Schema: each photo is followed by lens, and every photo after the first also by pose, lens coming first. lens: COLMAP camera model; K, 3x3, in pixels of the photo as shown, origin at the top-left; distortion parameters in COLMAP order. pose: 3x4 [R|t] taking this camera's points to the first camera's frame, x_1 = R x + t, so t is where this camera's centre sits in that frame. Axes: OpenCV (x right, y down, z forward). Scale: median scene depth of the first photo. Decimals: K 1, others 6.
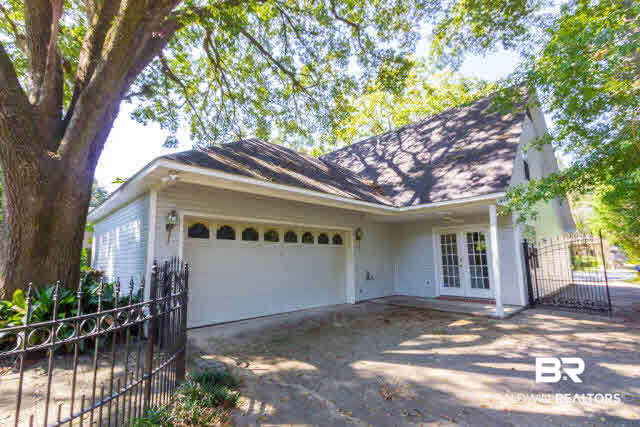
lens RADIAL K [[296.7, 0, 313.8], [0, 296.7, 217.3], [0, 0, 1]] dist [0.000399, 0.000449]
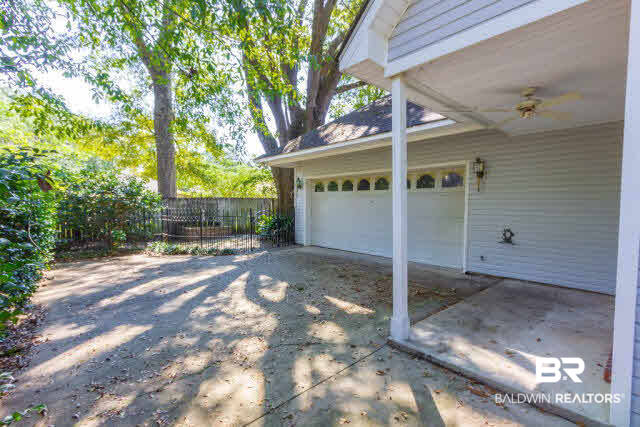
lens RADIAL K [[296.7, 0, 313.8], [0, 296.7, 212.9], [0, 0, 1]] dist [0.000399, 0.000449]
pose [[-0.028175, 0.033728, -0.999034, 1.158679], [0.127347, 0.991408, 0.029879, 0.129589], [0.991458, -0.126383, -0.032228, 0.992819]]
